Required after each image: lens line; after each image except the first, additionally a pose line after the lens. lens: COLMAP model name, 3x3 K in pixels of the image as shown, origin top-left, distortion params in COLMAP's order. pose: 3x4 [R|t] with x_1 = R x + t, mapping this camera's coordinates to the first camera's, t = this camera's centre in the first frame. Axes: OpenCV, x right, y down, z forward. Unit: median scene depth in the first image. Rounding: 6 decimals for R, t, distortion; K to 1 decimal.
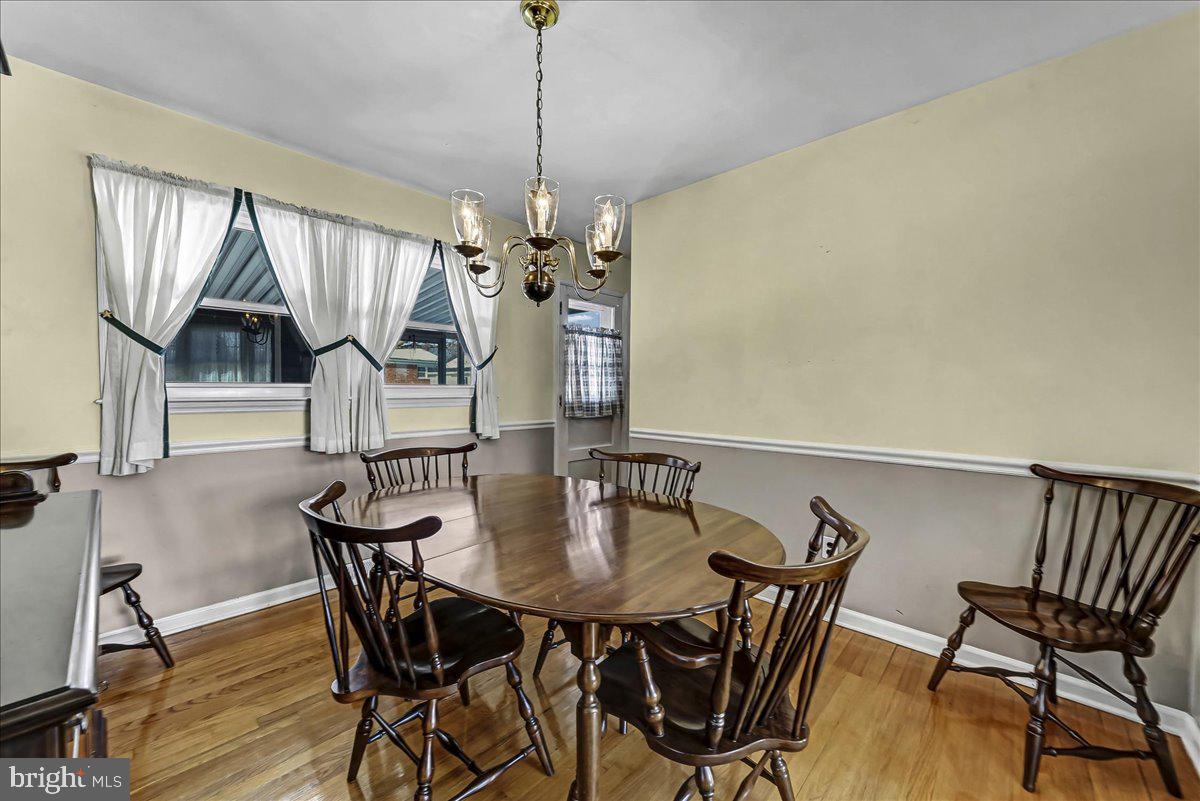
lens RADIAL K [[442.3, 0, 607.9], [0, 442.3, 407.2], [0, 0, 1]] dist [-0.000206, -0.000007]
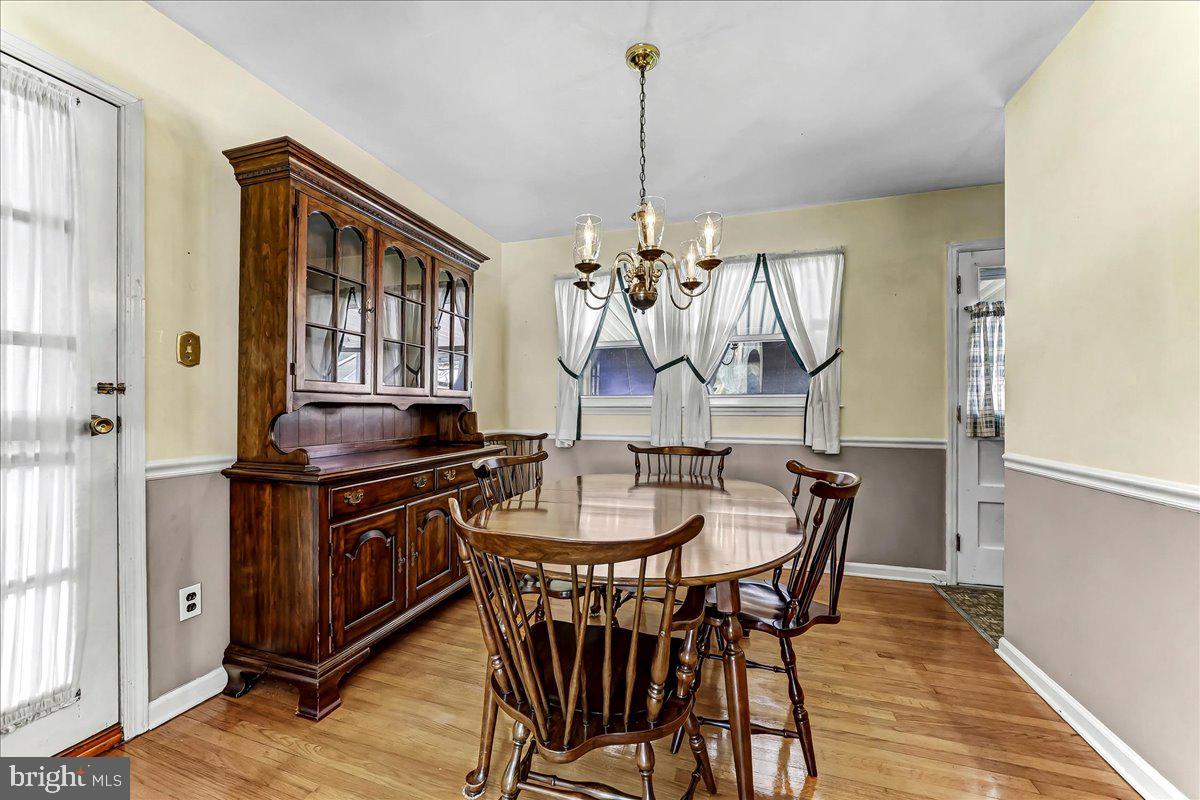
lens RADIAL K [[462.8, 0, 600.0], [0, 462.8, 400.0], [0, 0, 1]] dist [-0.009808, -0.000060]
pose [[0.435114, -0.020044, -0.900152, 0.478490], [-0.037123, 0.998503, -0.040179, 0.023532], [0.899610, 0.050898, 0.433718, 0.239863]]
